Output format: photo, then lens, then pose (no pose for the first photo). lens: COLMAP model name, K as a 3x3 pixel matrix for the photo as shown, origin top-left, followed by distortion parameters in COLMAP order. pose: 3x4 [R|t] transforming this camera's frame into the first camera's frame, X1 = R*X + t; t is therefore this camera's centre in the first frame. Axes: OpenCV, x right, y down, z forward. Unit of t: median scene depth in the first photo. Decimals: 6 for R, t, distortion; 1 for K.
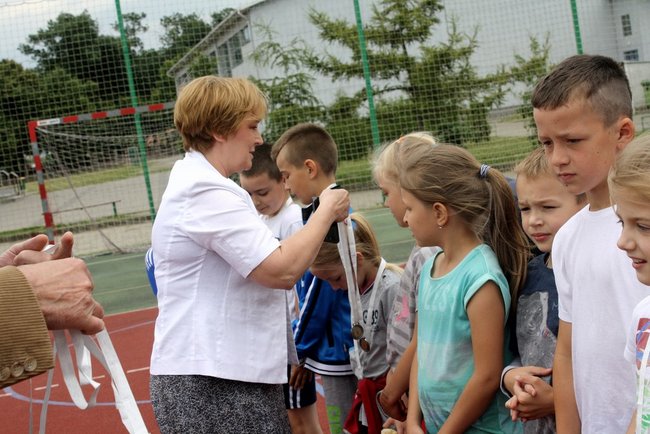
lens RADIAL K [[1163.6, 0, 326.8], [0, 1163.6, 211.8], [0, 0, 1]] dist [0.097969, 0.000000]
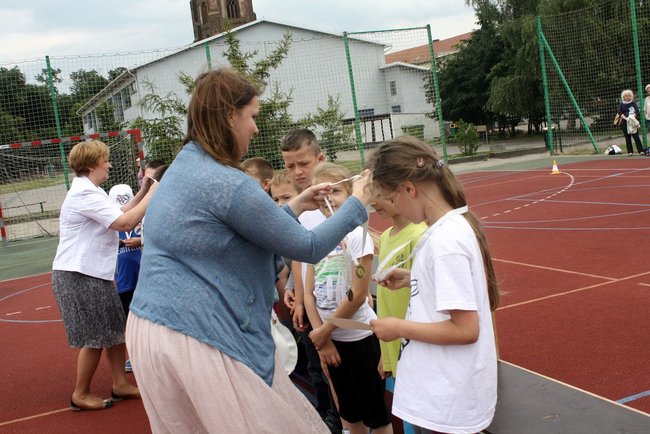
lens RADIAL K [[830.6, 0, 324.0], [0, 830.6, 214.4], [0, 0, 1]] dist [-0.081887, 0.000000]
pose [[0.986993, 0.006381, 0.160638, -0.001183], [-0.006519, 0.999979, 0.000328, 0.004065], [-0.160632, -0.001371, 0.987013, -0.067999]]
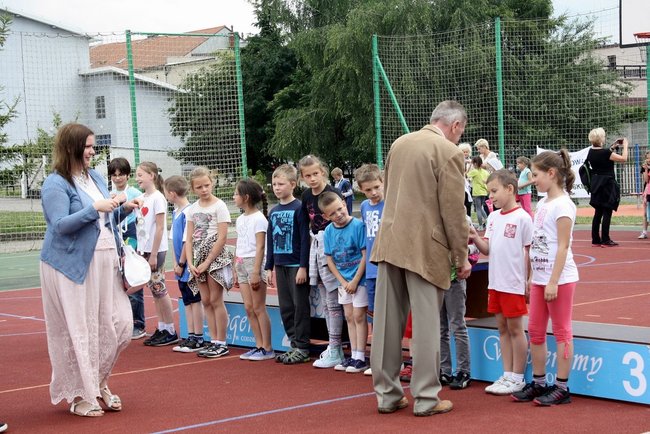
lens RADIAL K [[1389.0, 0, 318.5], [0, 1389.0, 218.8], [0, 0, 1]] dist [0.048522, 0.000000]
pose [[0.903874, 0.092540, 0.417670, -0.112377], [-0.063404, 0.994519, -0.083135, 0.029655], [-0.423075, 0.048661, 0.904787, -0.202066]]
